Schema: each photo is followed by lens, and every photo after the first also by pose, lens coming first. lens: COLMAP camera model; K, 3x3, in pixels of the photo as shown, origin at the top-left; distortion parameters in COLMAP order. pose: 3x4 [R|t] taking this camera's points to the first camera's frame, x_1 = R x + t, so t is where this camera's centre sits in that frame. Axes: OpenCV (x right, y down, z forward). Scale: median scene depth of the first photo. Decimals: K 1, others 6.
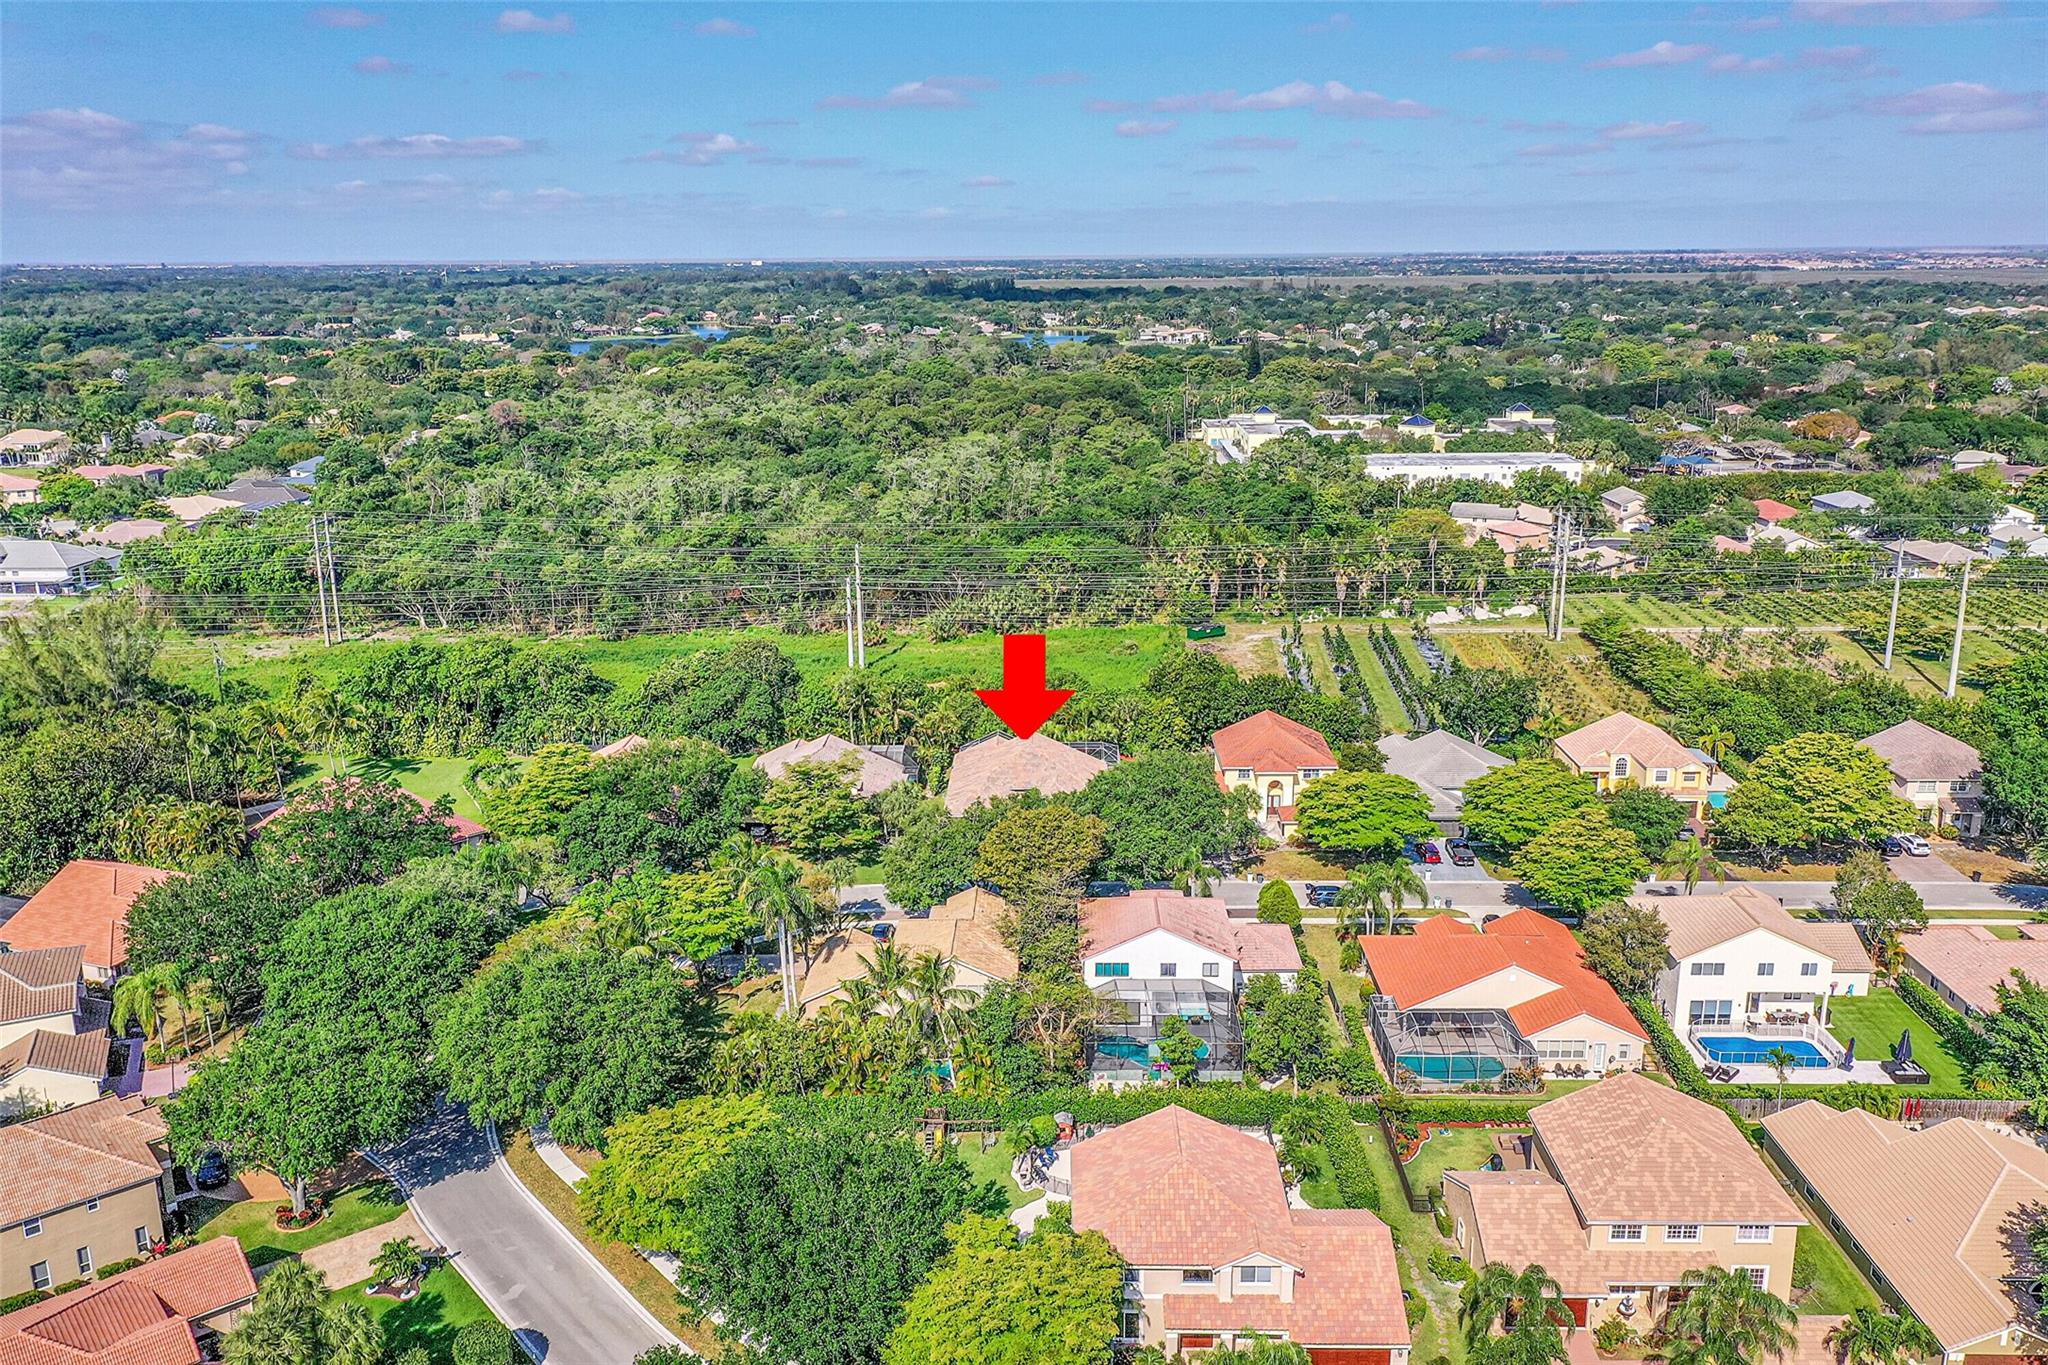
lens RADIAL K [[1637.7, 0, 1024.0], [0, 1637.7, 682.5], [0, 0, 1]] dist [0.005070, 0.003178]
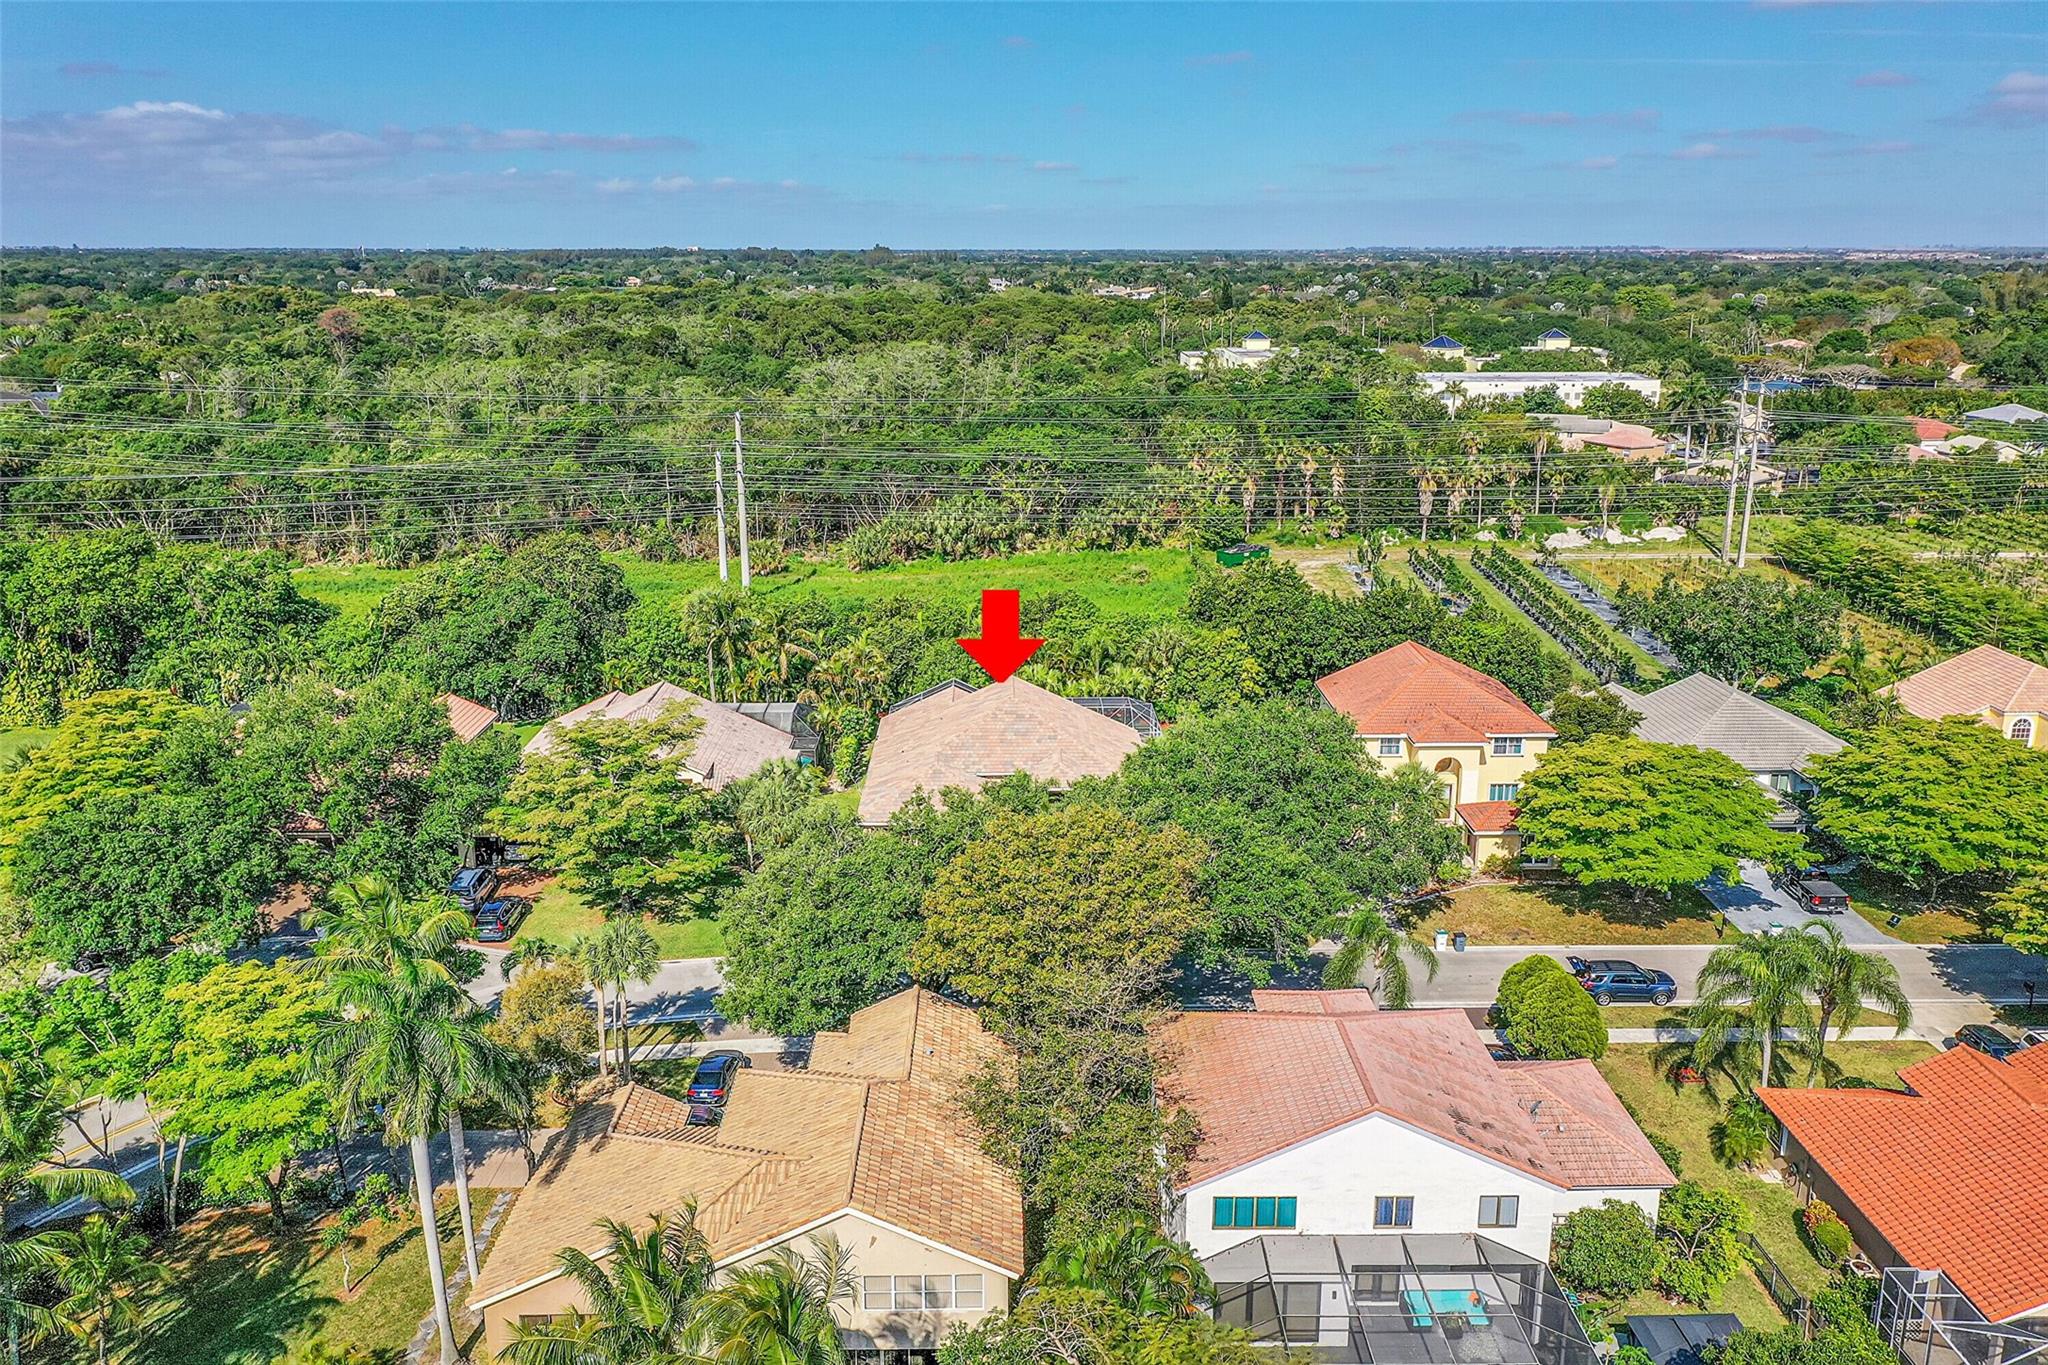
lens RADIAL K [[1637.7, 0, 1024.0], [0, 1637.7, 682.5], [0, 0, 1]] dist [0.005070, 0.003178]
pose [[0.999356, -0.000632, 0.035885, -0.011388], [0.000547, 0.999997, 0.002400, 0.029037], [-0.035886, -0.002379, 0.999353, 0.395655]]
